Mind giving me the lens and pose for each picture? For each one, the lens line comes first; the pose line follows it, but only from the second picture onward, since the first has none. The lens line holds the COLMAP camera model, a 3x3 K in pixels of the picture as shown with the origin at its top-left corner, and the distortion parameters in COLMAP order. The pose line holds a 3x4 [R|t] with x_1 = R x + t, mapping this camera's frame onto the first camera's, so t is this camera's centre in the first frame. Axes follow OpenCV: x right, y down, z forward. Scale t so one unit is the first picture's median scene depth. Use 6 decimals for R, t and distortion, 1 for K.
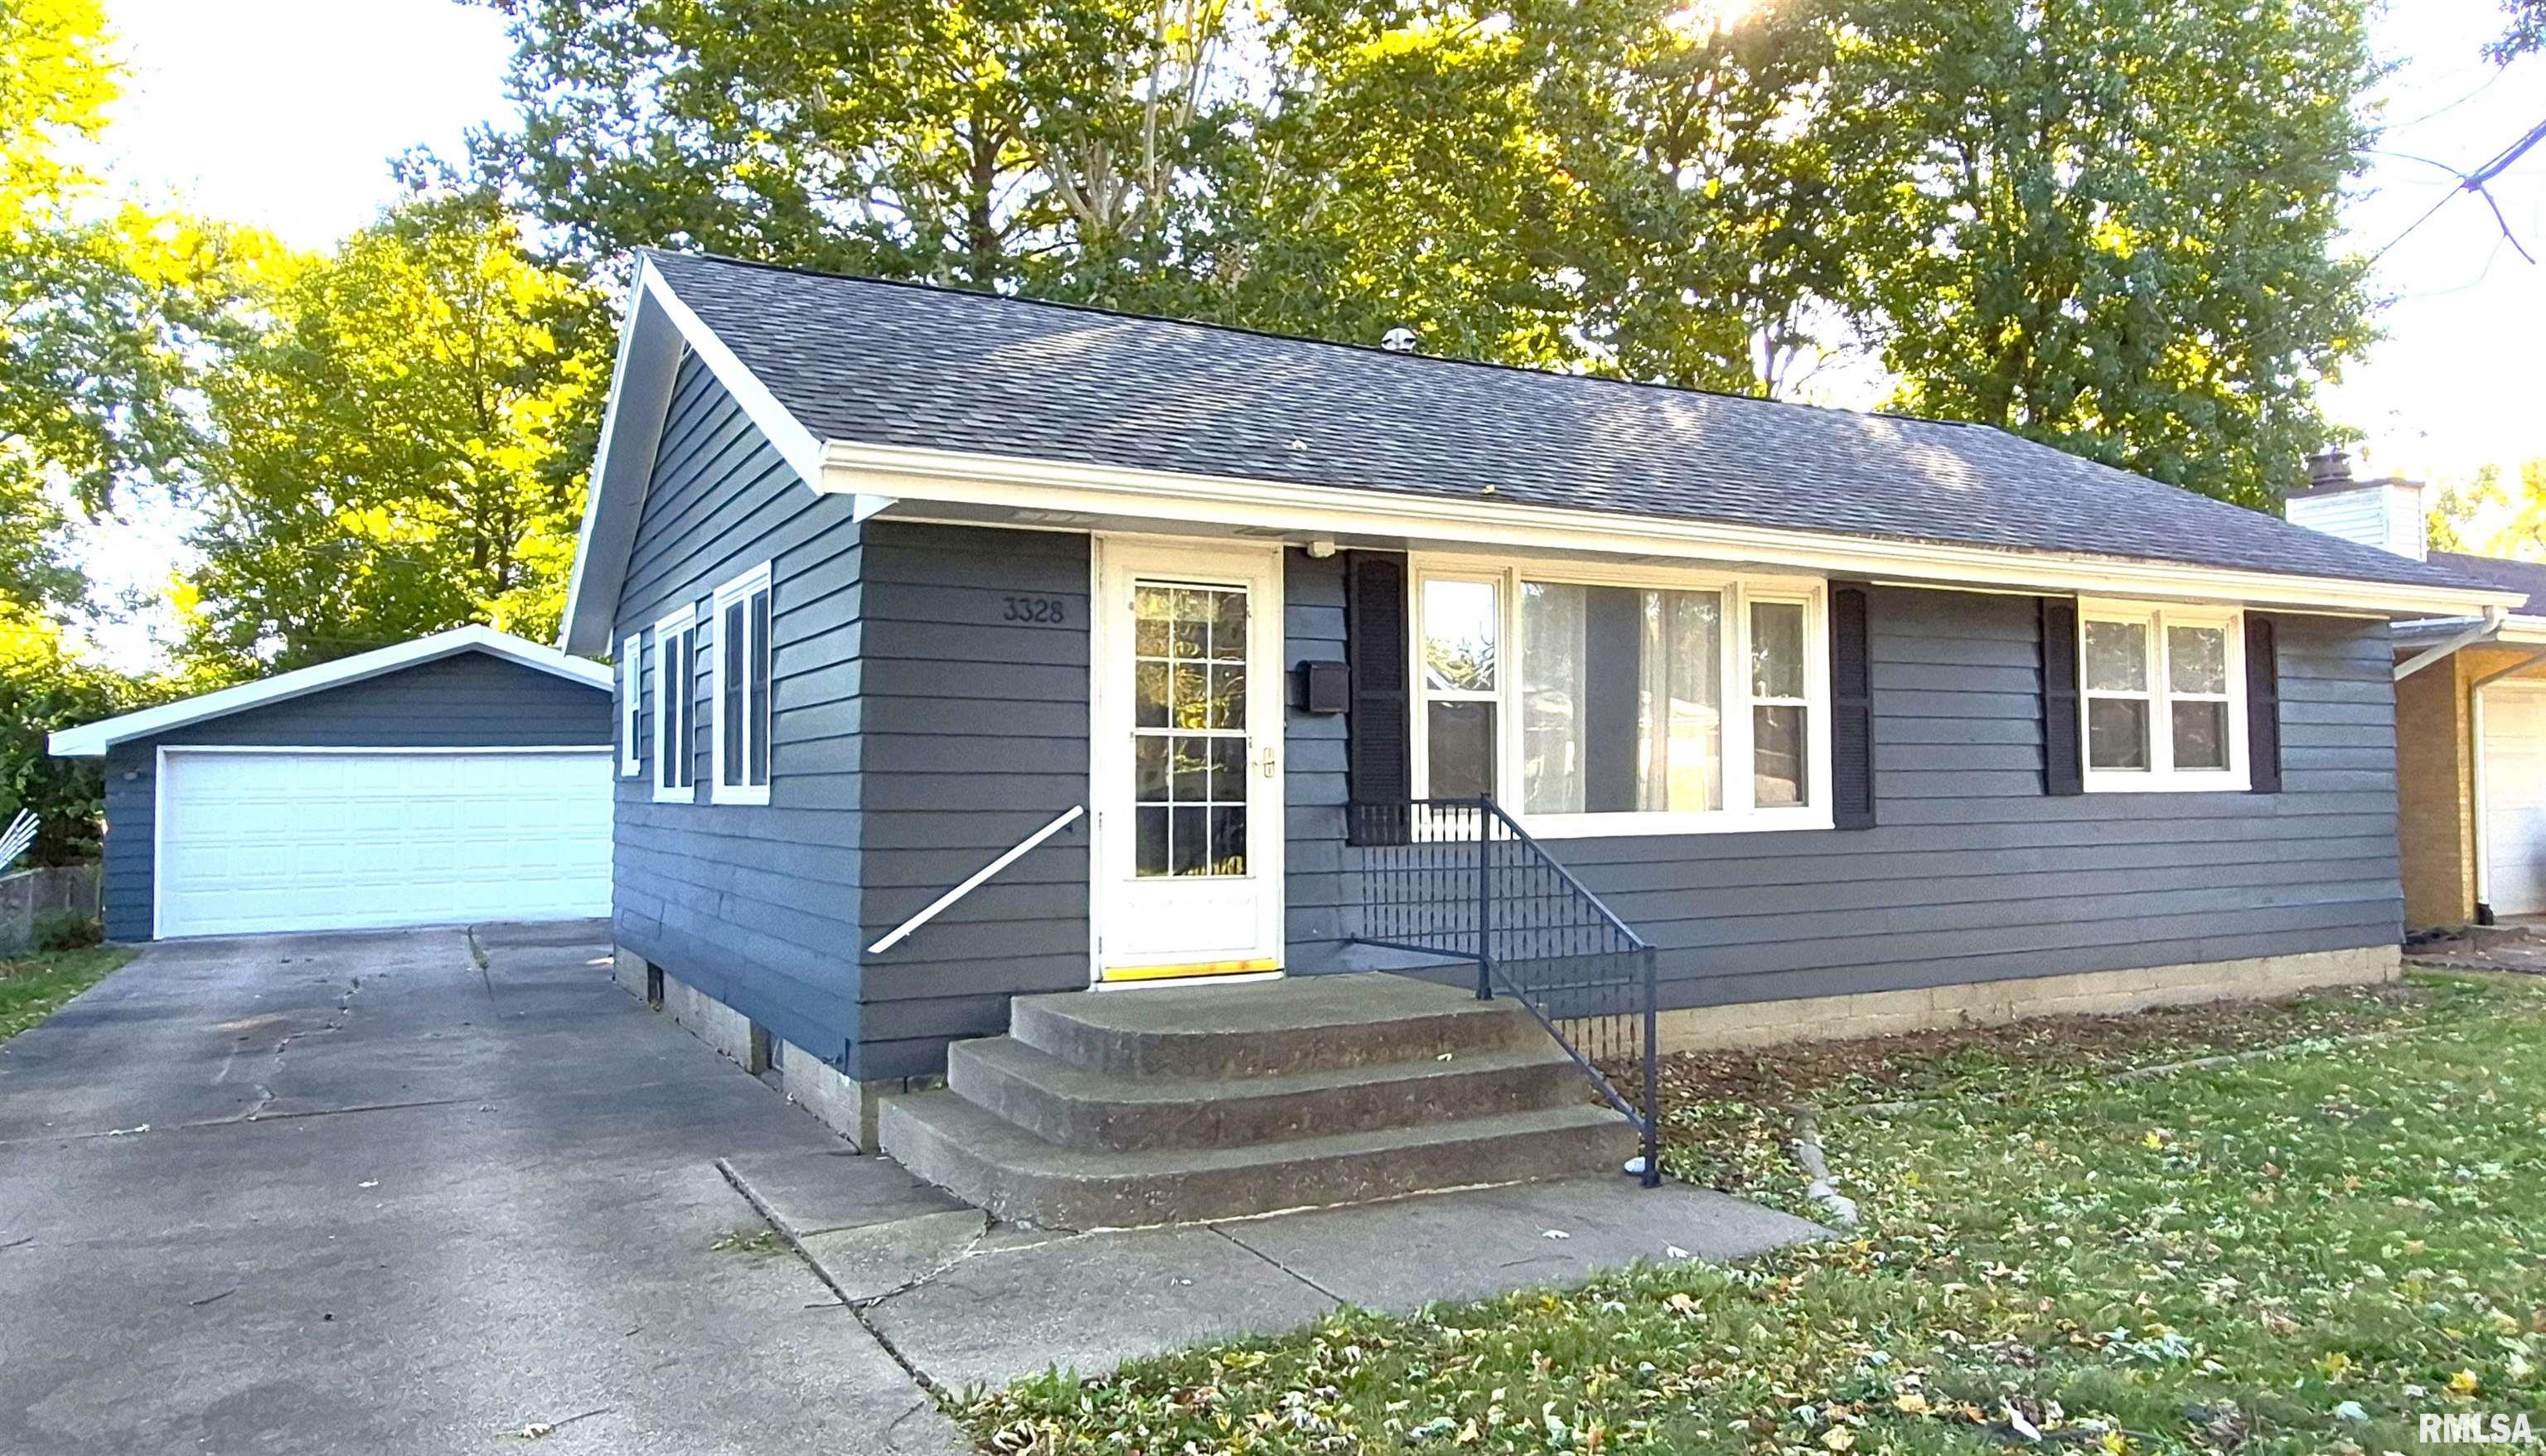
lens RADIAL K [[1615.1, 0, 1270.2], [0, 1615.1, 688.1], [0, 0, 1]] dist [0.044023, -0.078442]
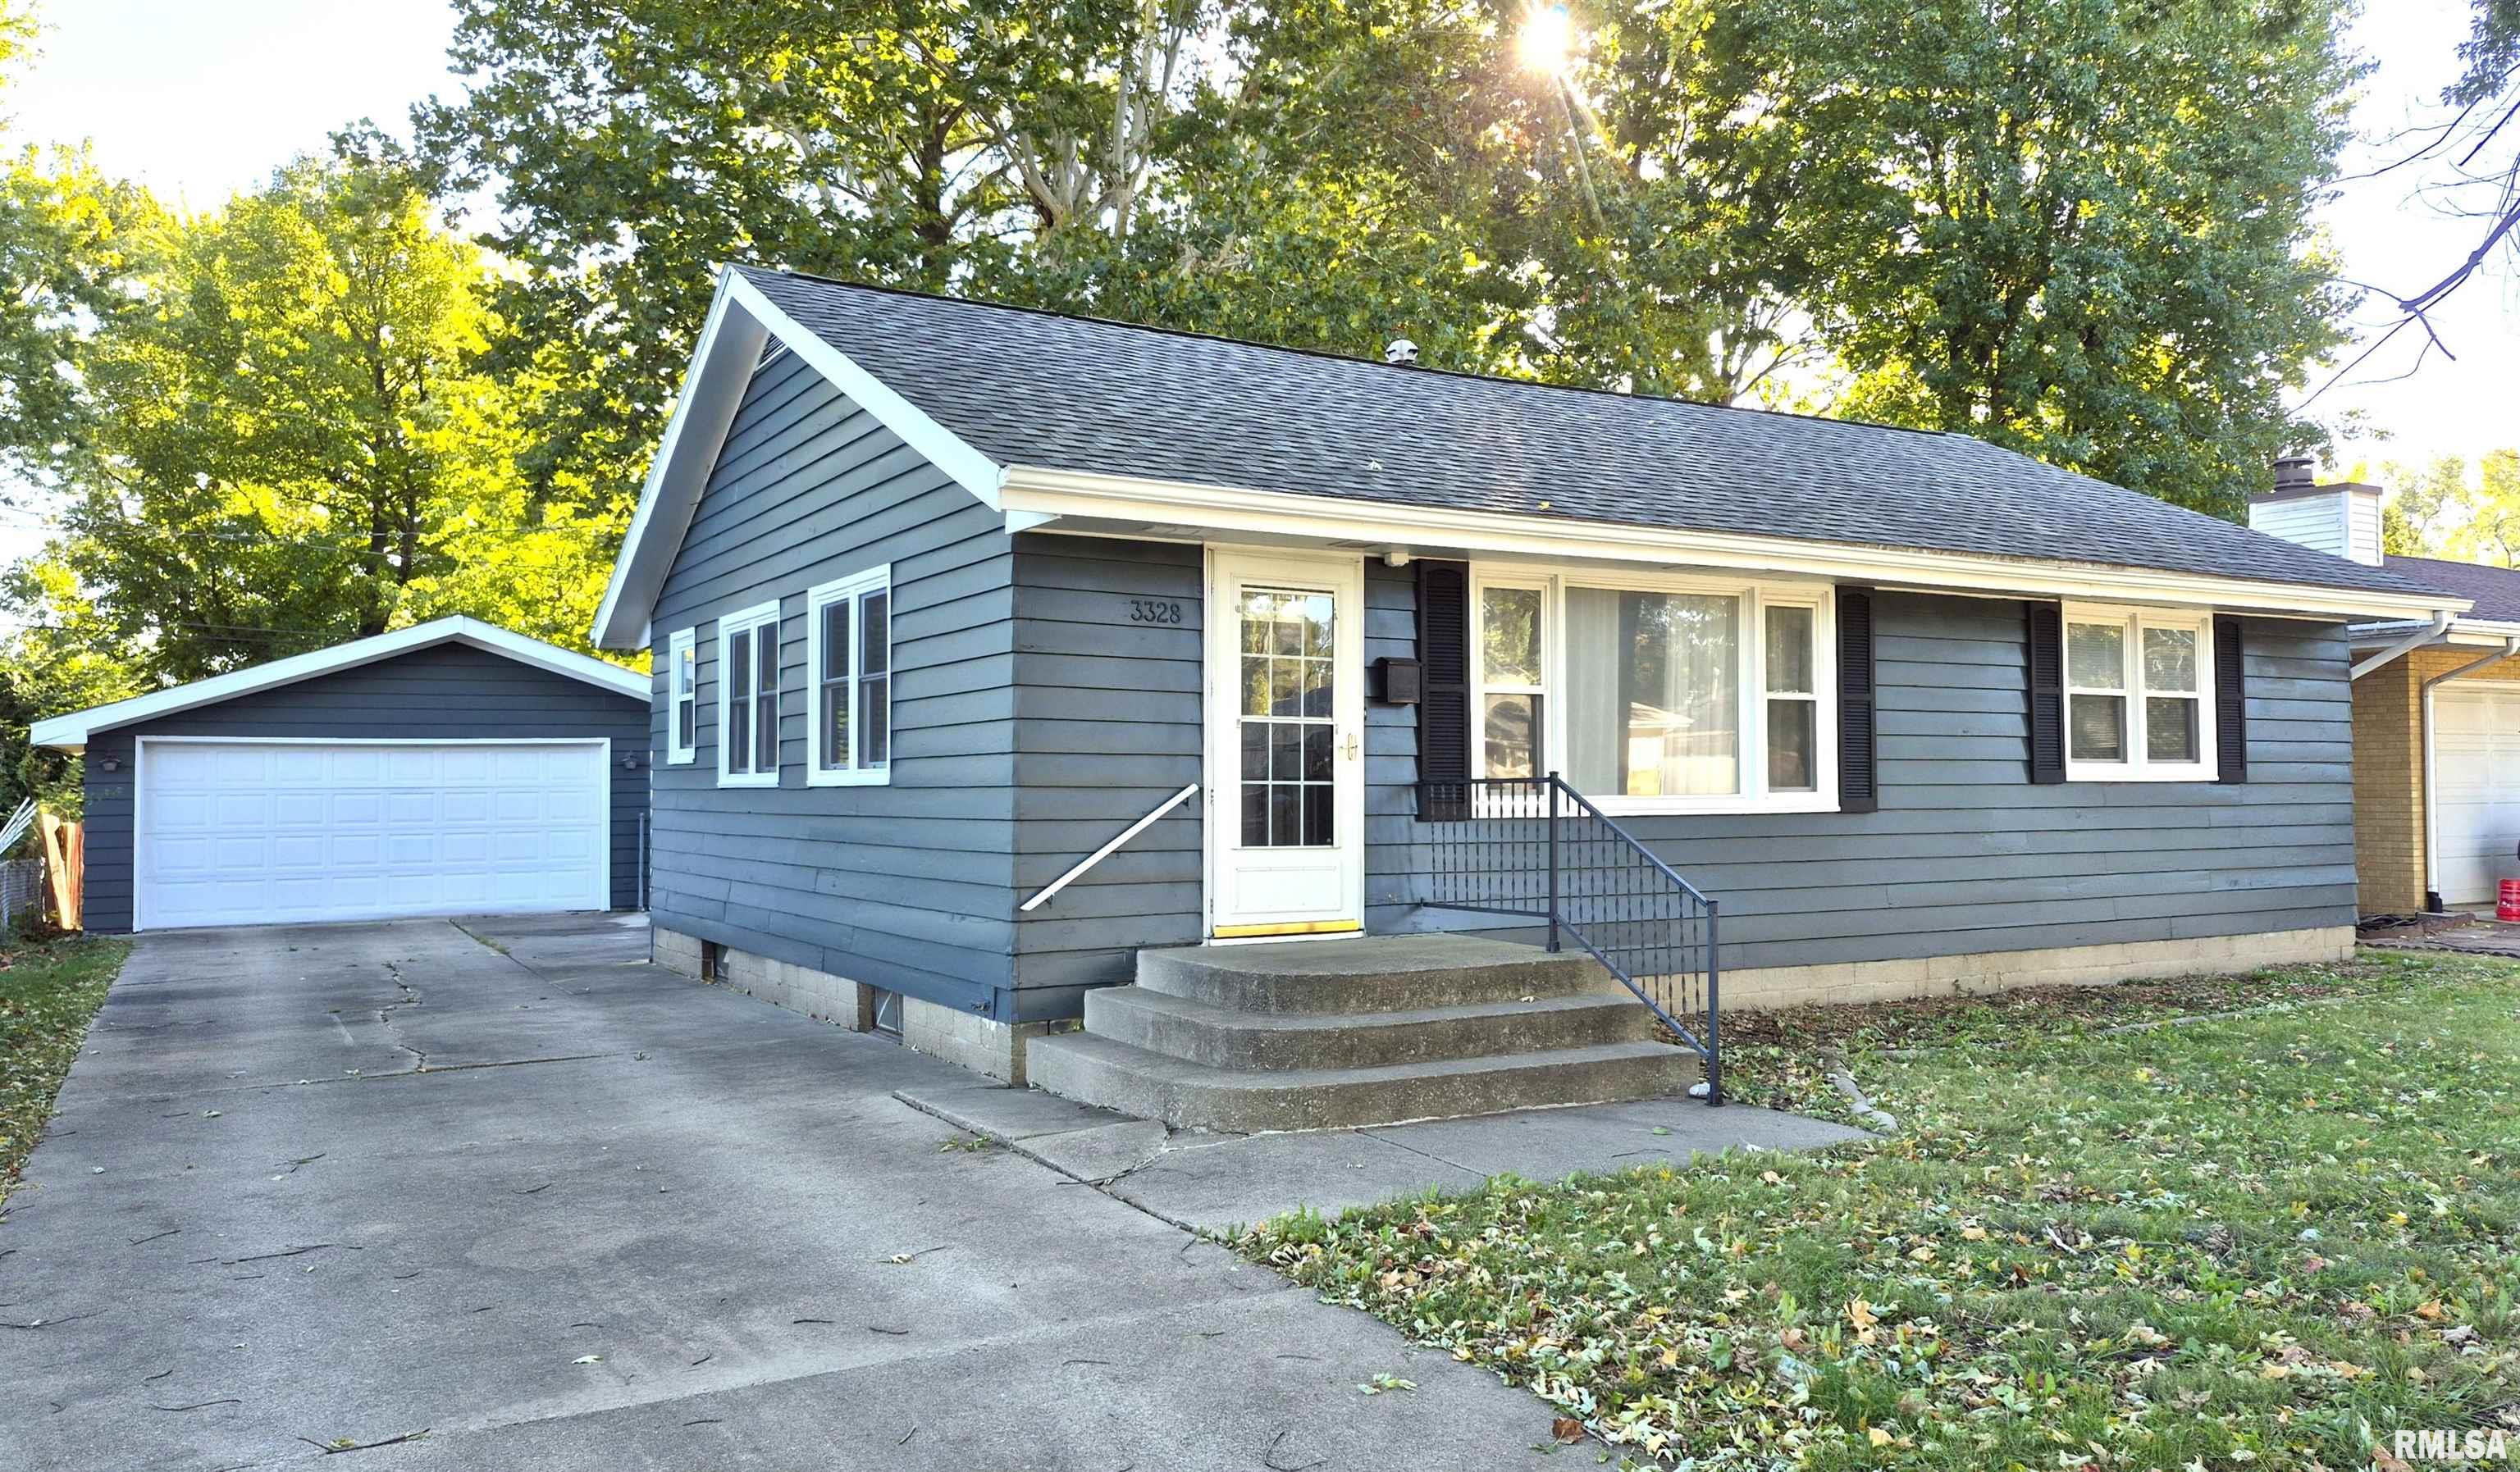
lens RADIAL K [[1770.0, 0, 1186.1], [0, 1770.0, 689.0], [0, 0, 1]] dist [0.156705, -0.227176]
pose [[0.999416, 0.004435, 0.033871, -0.135650], [-0.004513, 0.999987, 0.002234, 0.002680], [-0.033861, -0.002386, 0.999424, -0.202616]]
